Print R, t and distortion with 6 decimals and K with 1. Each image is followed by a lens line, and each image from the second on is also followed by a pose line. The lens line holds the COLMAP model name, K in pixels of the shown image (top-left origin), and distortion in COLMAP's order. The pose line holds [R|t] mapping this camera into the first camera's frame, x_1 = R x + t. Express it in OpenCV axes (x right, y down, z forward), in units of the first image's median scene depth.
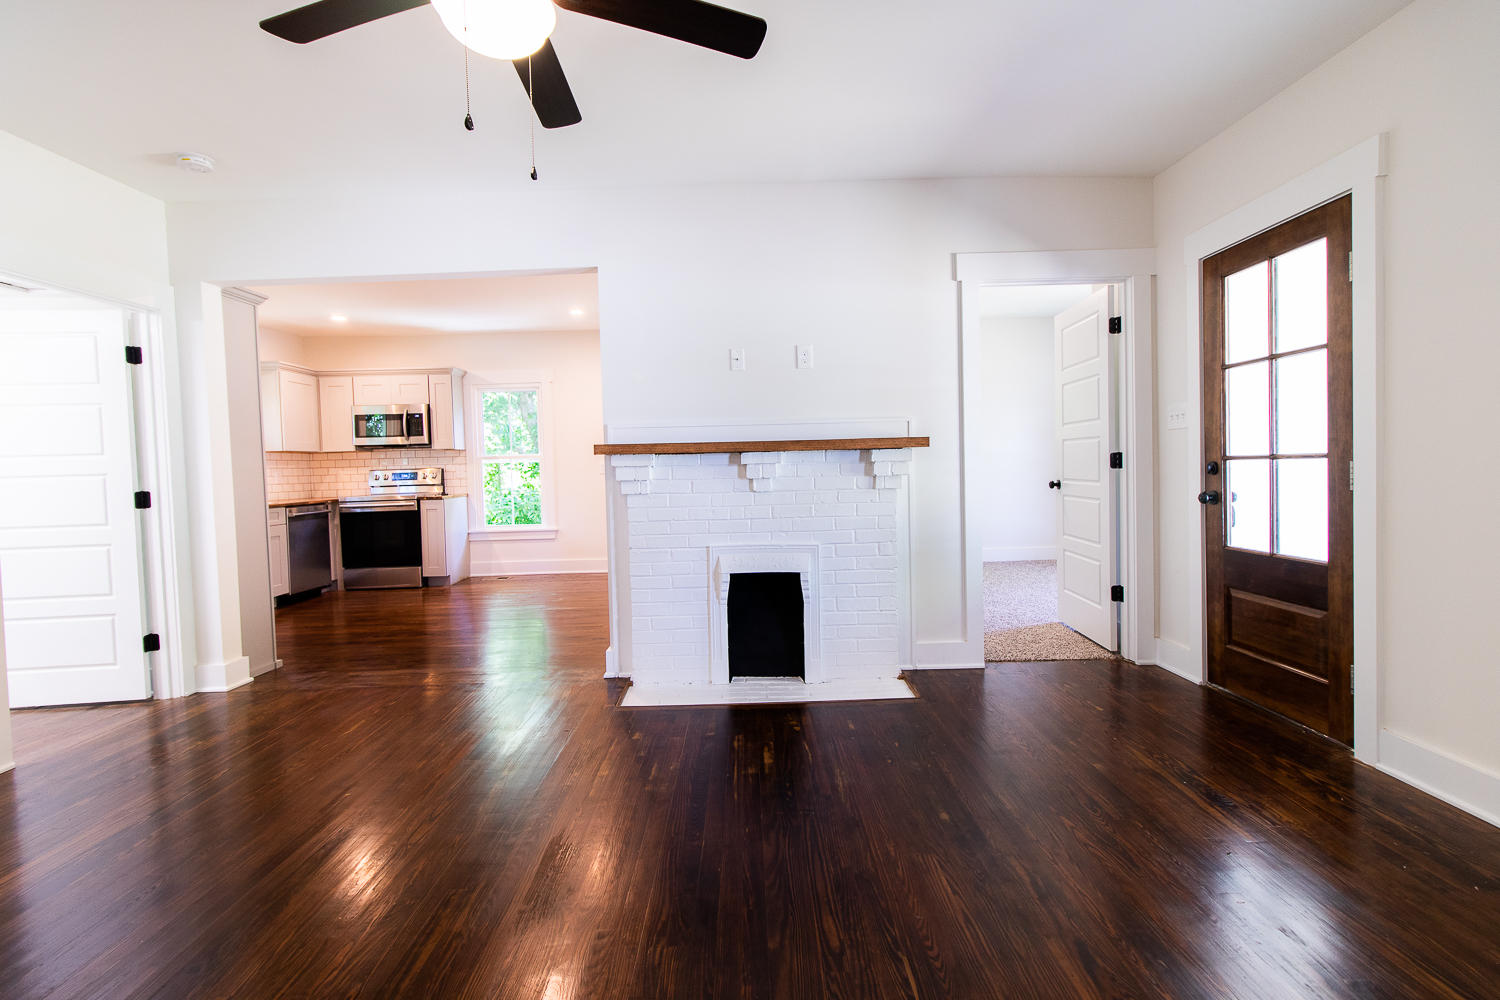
lens RADIAL K [[682.5, 0, 743.2], [0, 682.5, 493.3], [0, 0, 1]] dist [0.001250, 0.001007]
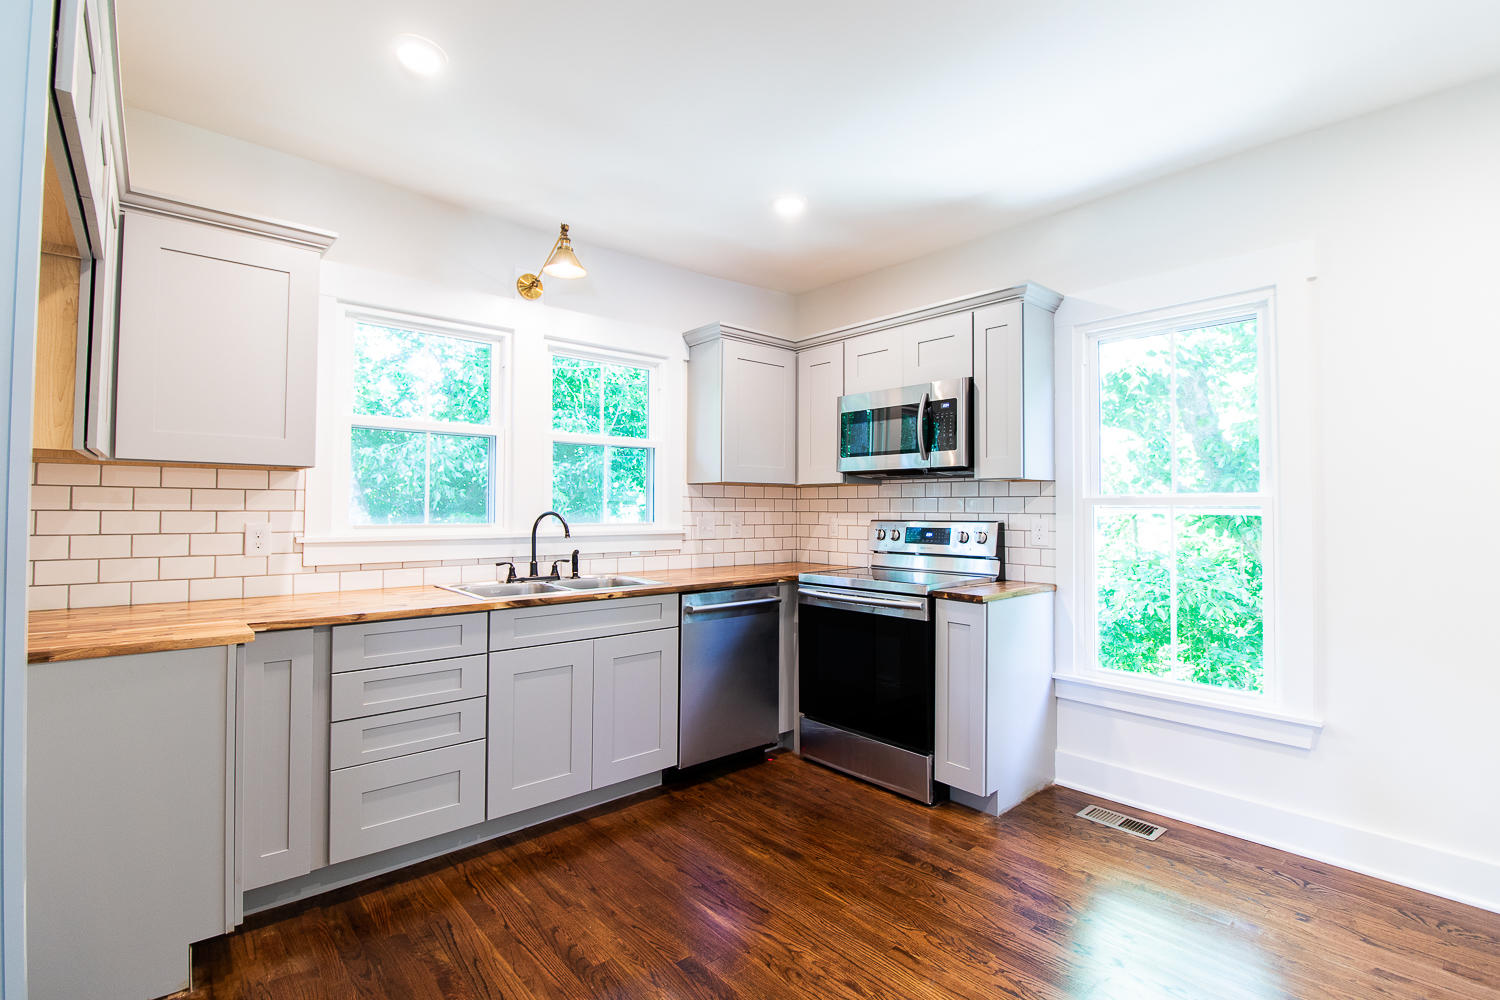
lens RADIAL K [[682.5, 0, 763.6], [0, 682.5, 491.2], [0, 0, 1]] dist [0.001250, 0.001007]
pose [[0.664293, 0.010787, -0.747394, -0.230428], [-0.050744, 0.998240, -0.030693, -0.038556], [0.745748, 0.058315, 0.663672, 0.642620]]
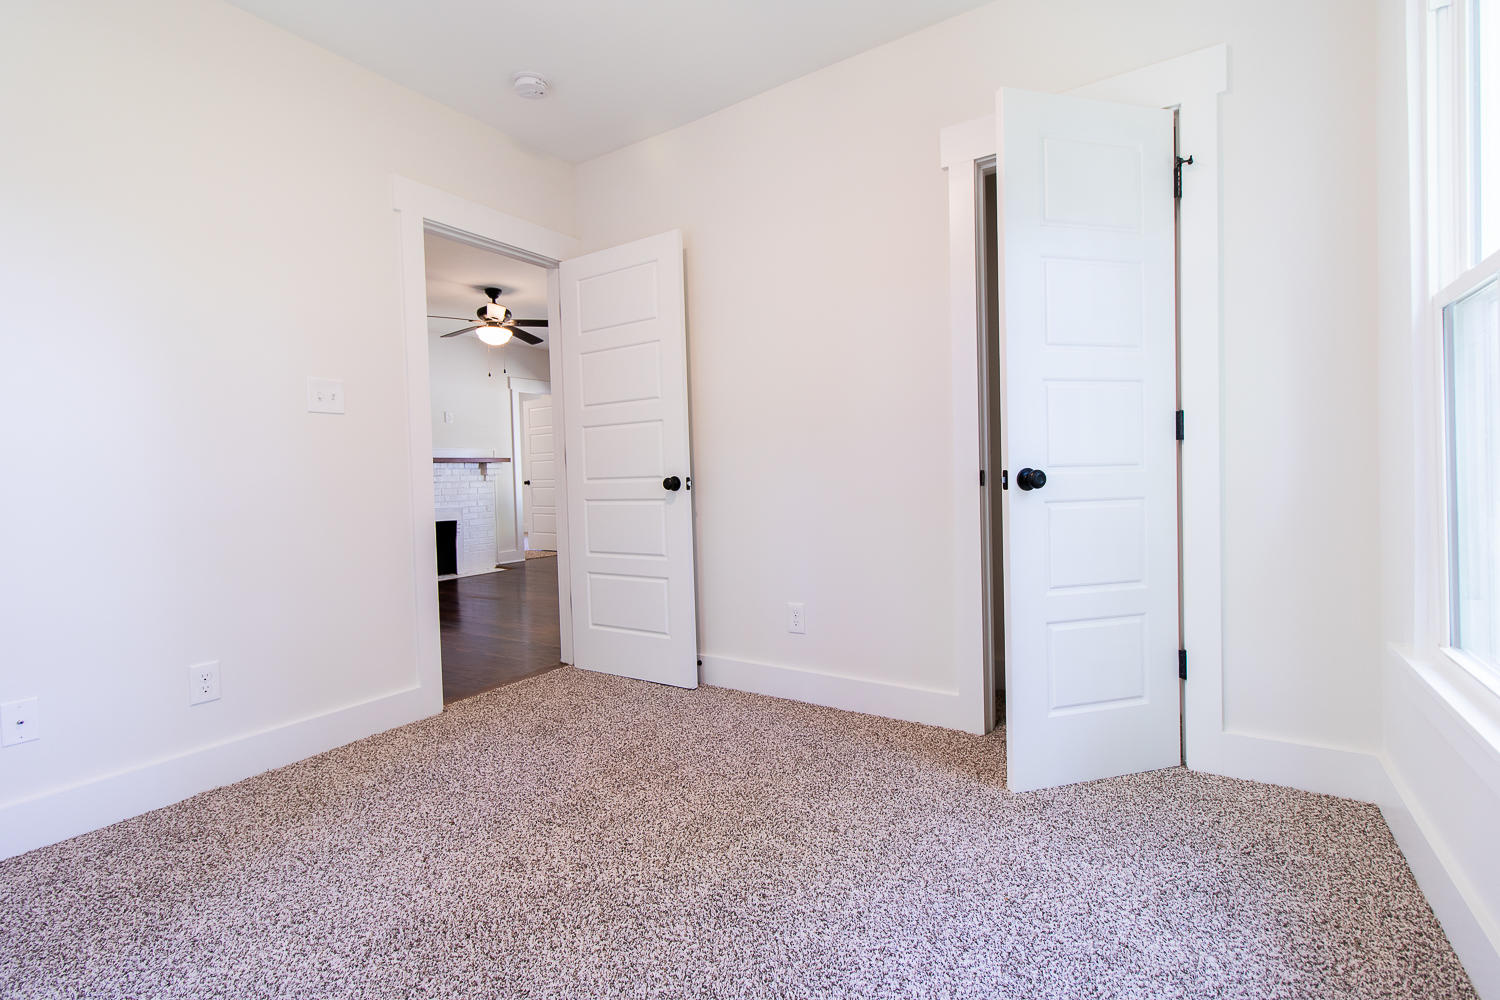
lens RADIAL K [[682.5, 0, 749.4], [0, 682.5, 495.6], [0, 0, 1]] dist [0.001250, 0.001007]
pose [[0.548492, -0.016232, 0.835998, -0.629781], [0.043578, 0.999008, -0.009194, 0.052025], [-0.835019, 0.041474, 0.548655, -0.483372]]
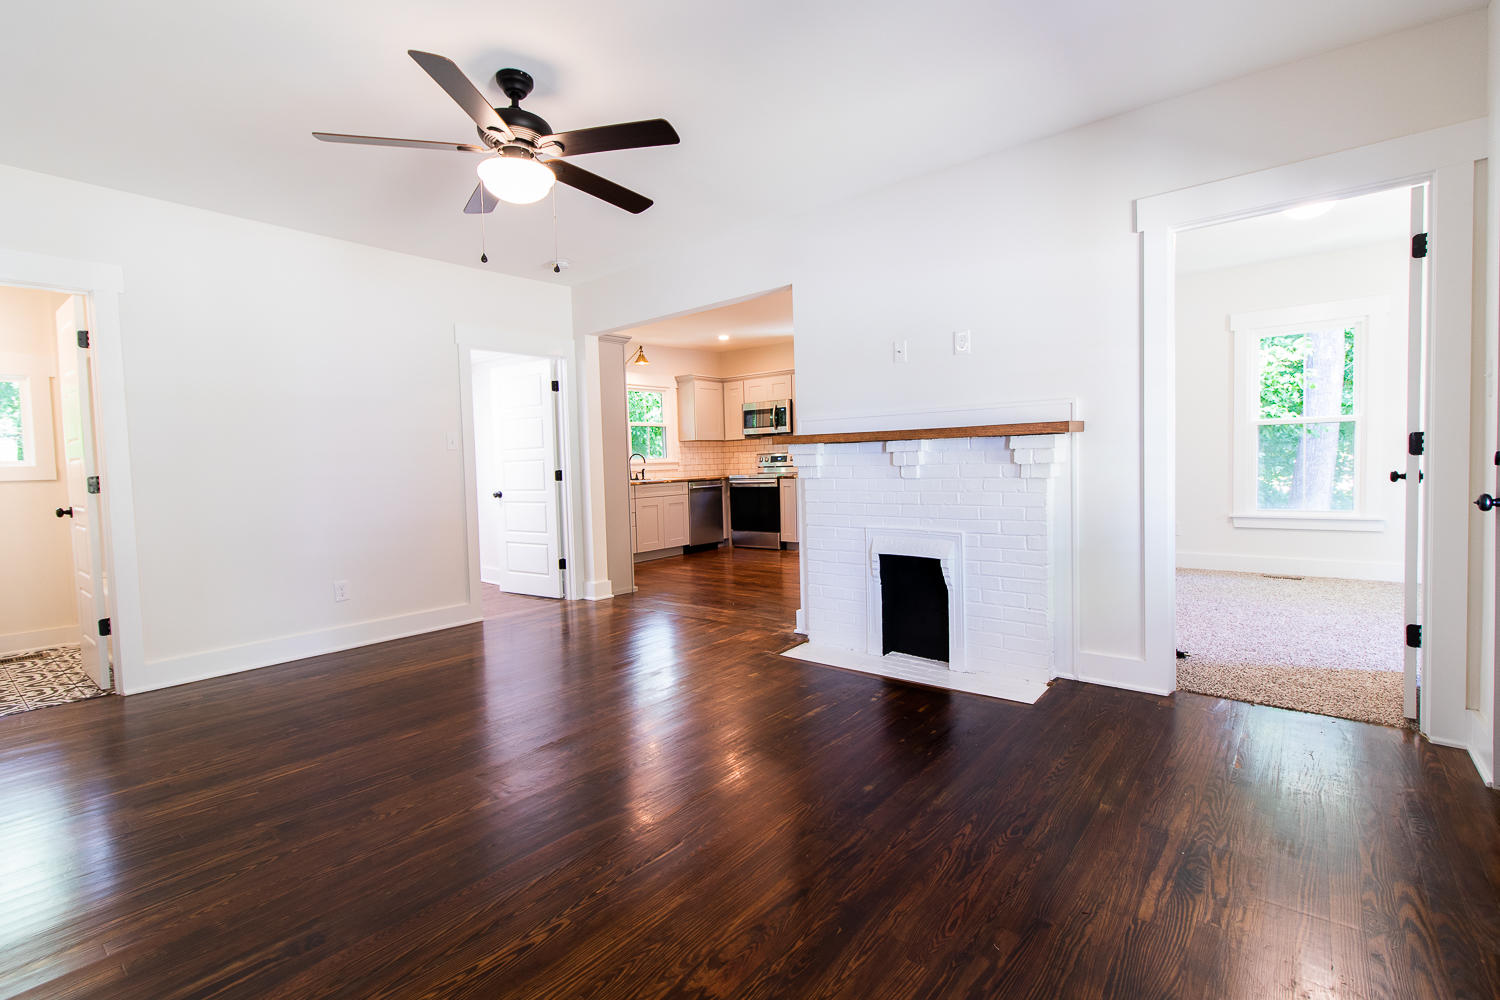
lens RADIAL K [[682.5, 0, 752.7], [0, 682.5, 491.7], [0, 0, 1]] dist [0.001250, 0.001007]
pose [[0.771973, 0.033279, -0.634784, 0.270937], [-0.015530, 0.999318, 0.033503, -0.007003], [0.635466, -0.016006, 0.771963, 0.024012]]
